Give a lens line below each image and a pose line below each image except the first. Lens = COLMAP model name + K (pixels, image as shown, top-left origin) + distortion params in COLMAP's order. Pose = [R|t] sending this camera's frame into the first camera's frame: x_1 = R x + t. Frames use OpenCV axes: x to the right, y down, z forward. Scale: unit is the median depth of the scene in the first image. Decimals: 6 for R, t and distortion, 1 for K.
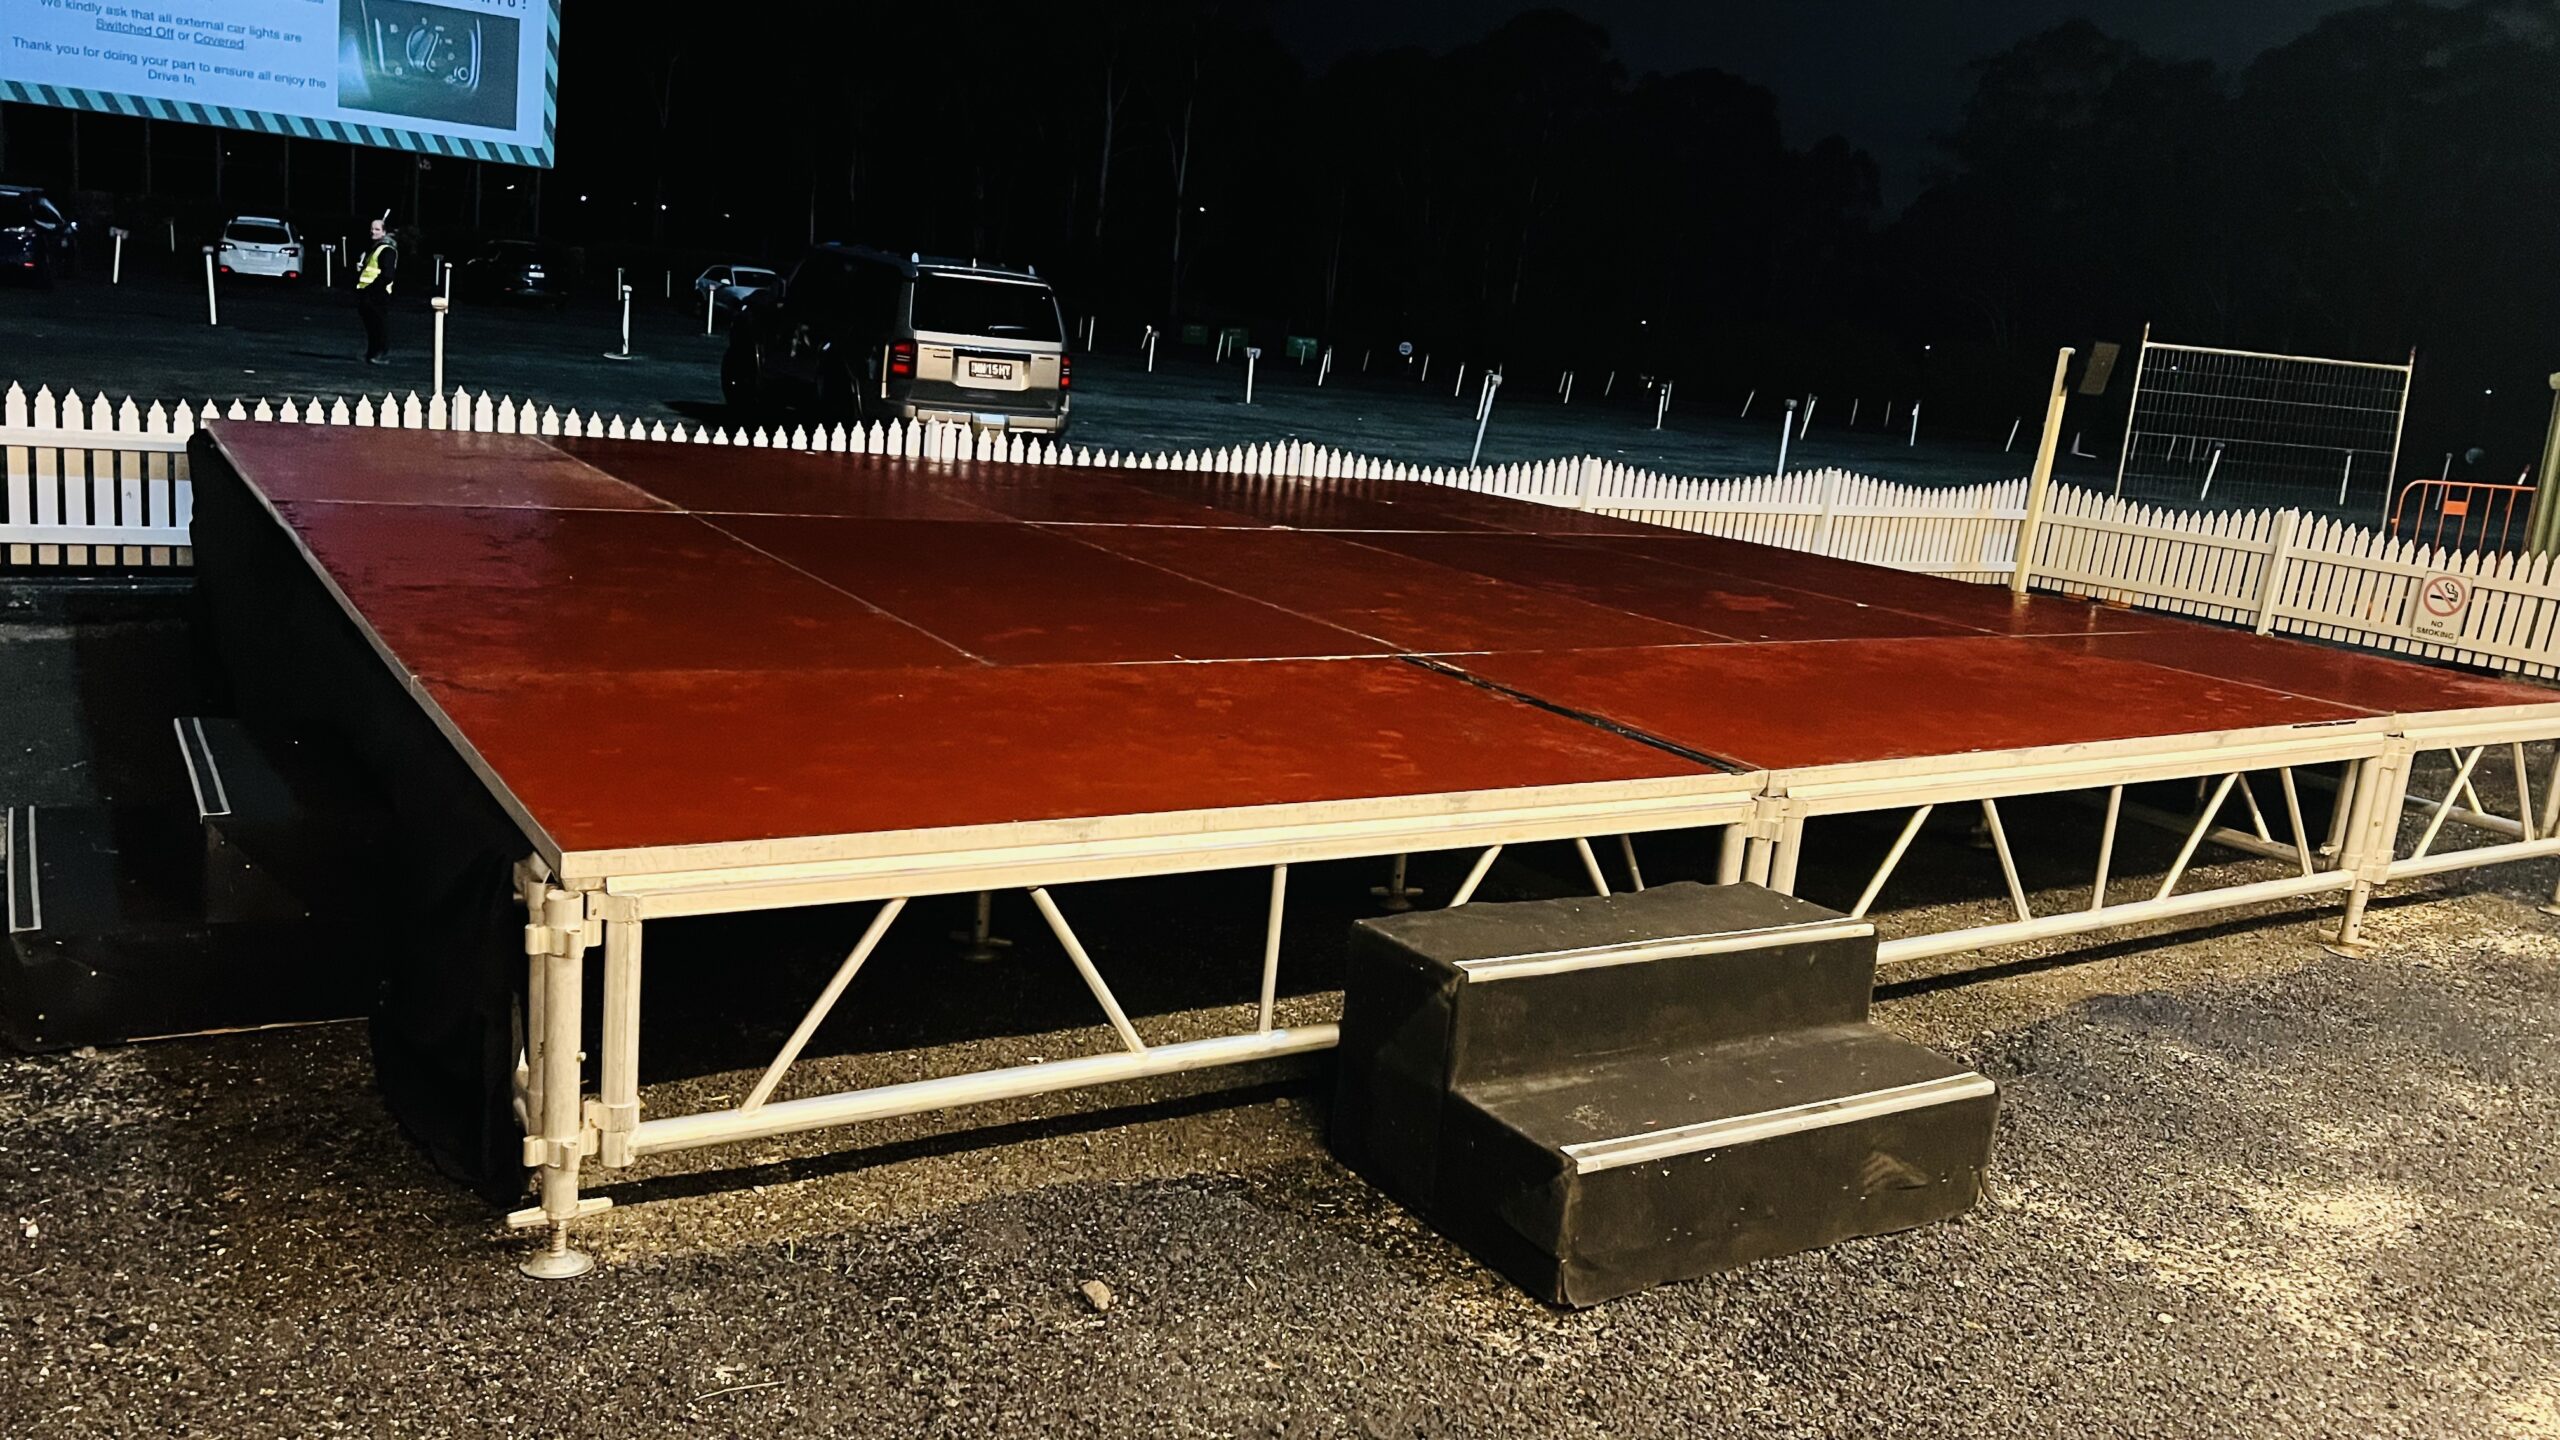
lens RADIAL K [[1906.5, 0, 1271.6], [0, 1906.5, 723.1], [0, 0, 1]] dist [0.062528, -0.071194]
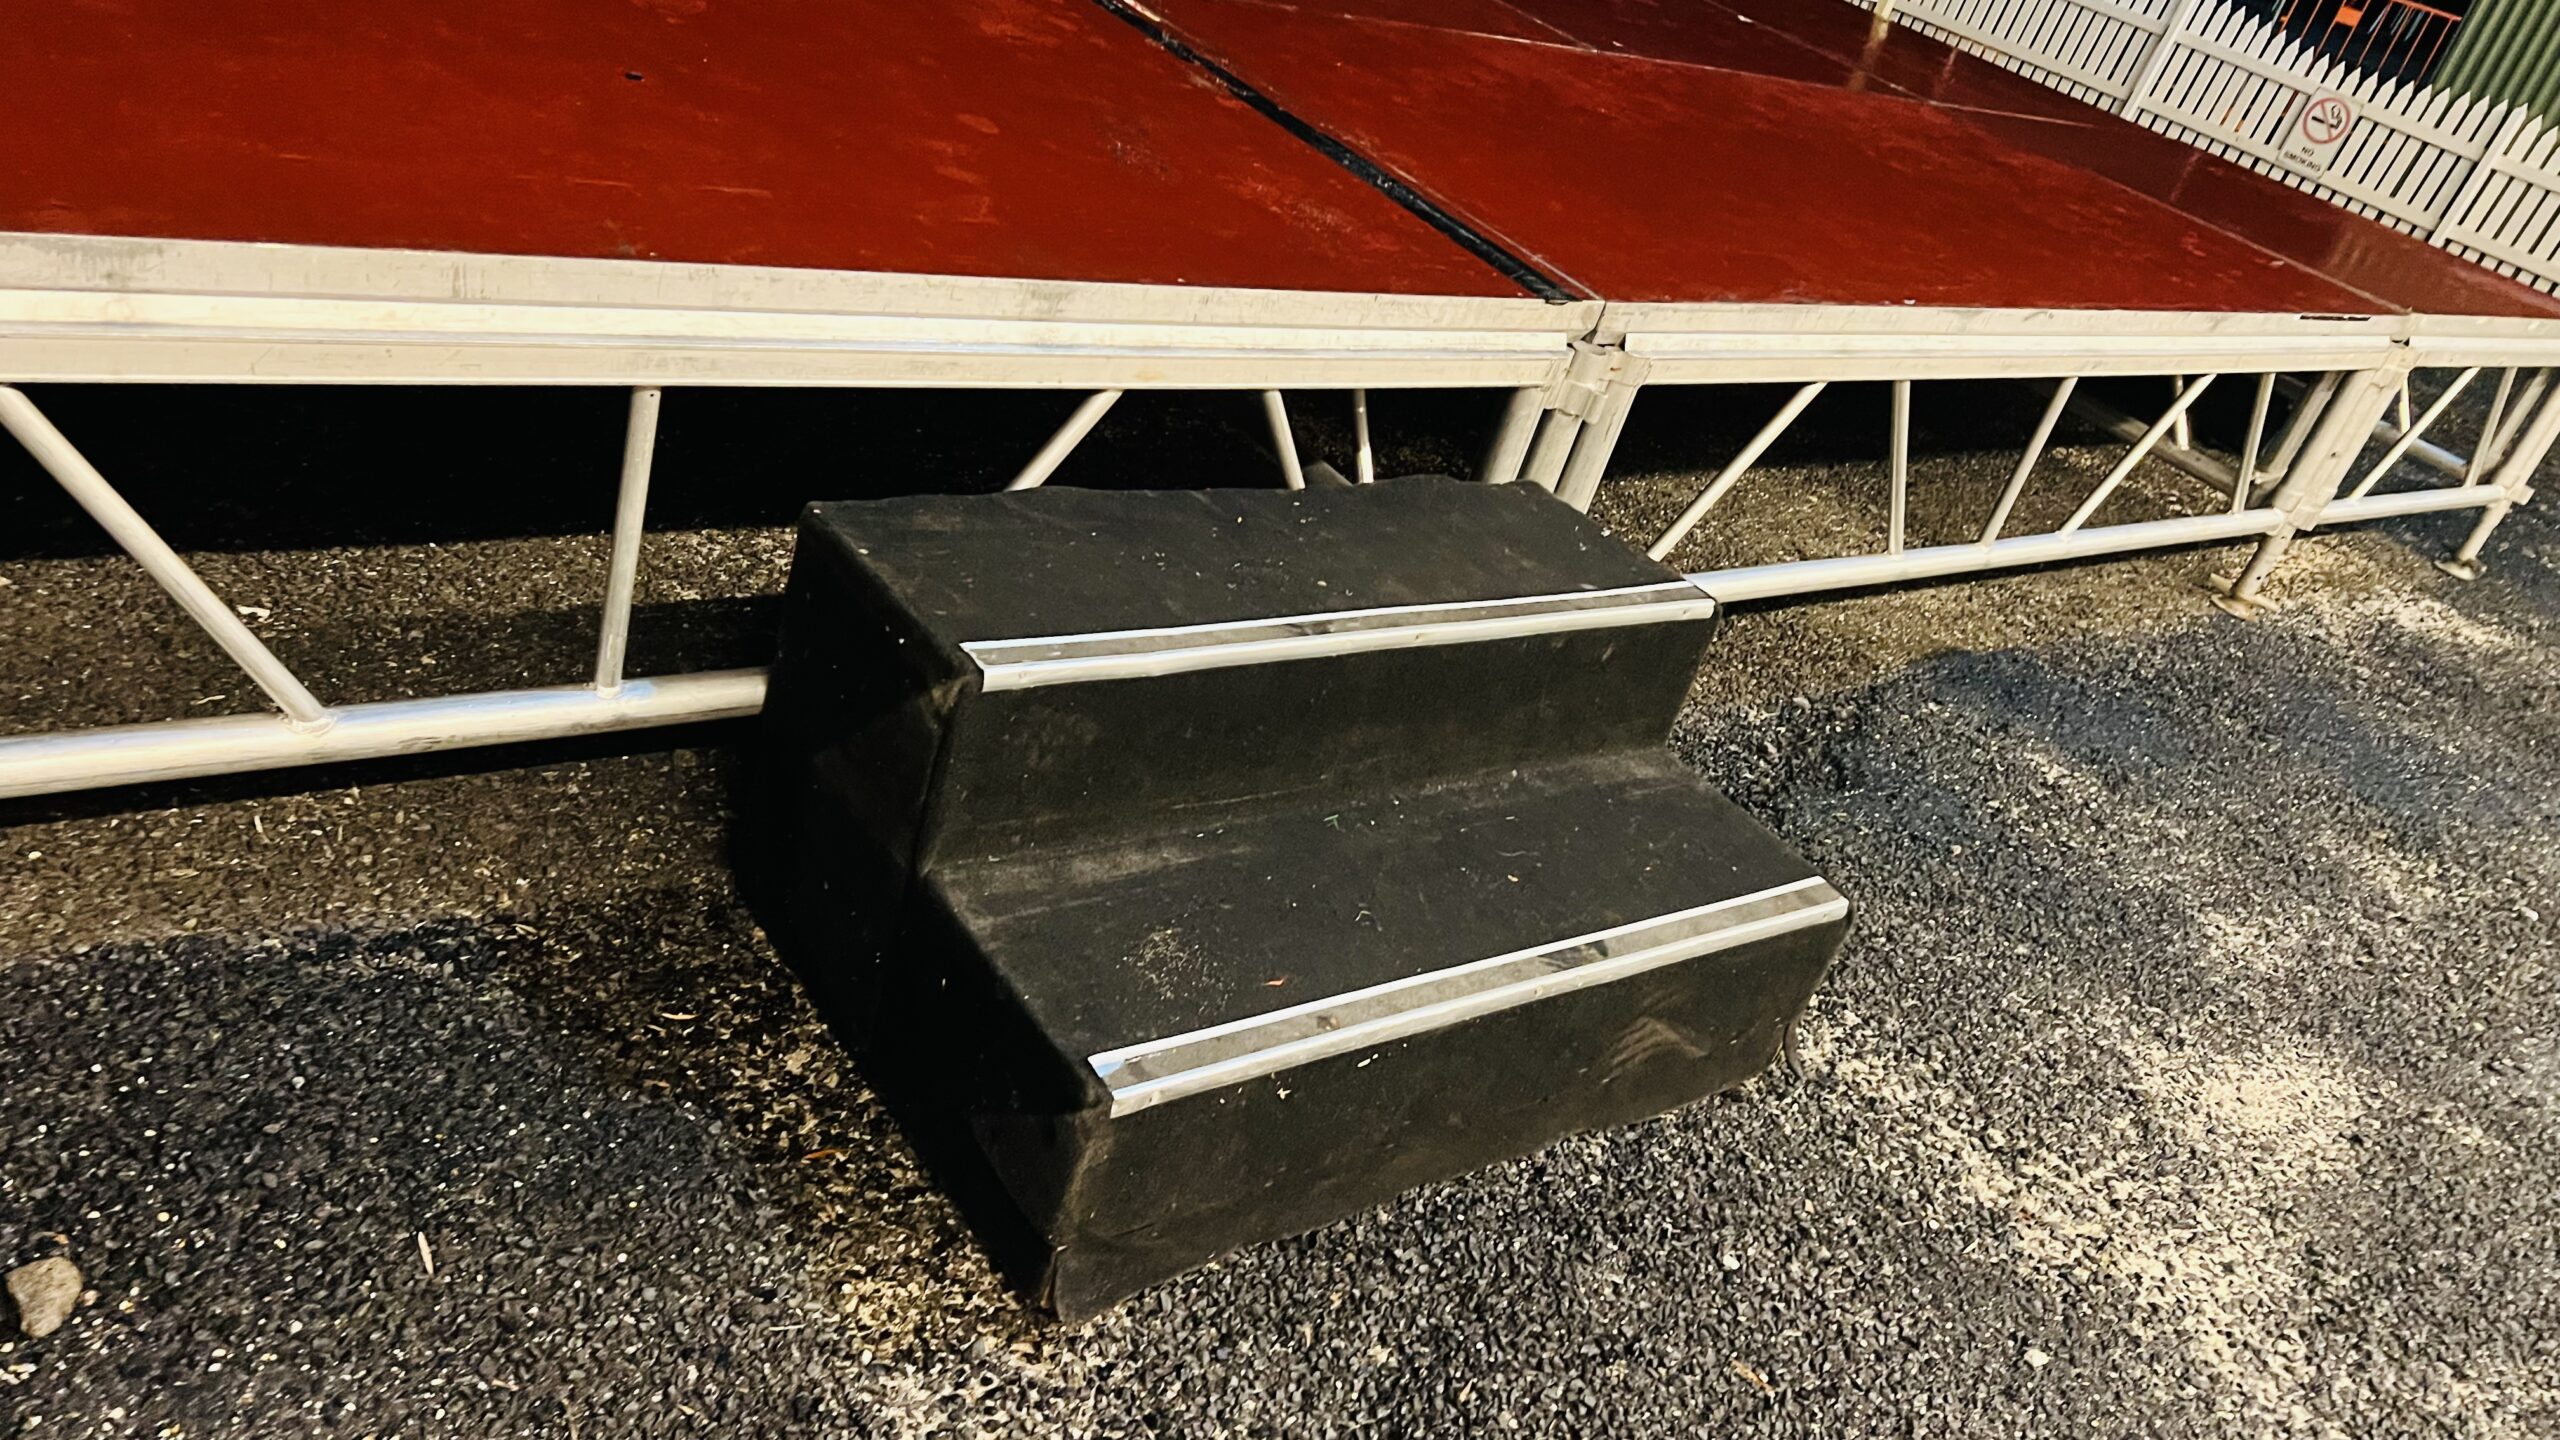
lens RADIAL K [[1906.5, 0, 1271.6], [0, 1906.5, 723.1], [0, 0, 1]] dist [0.062528, -0.071194]
pose [[0.978526, 0.128122, 0.161468, 0.081325], [-0.174852, 0.930769, 0.321085, -0.027455], [-0.109151, -0.342423, 0.933184, 0.425121]]
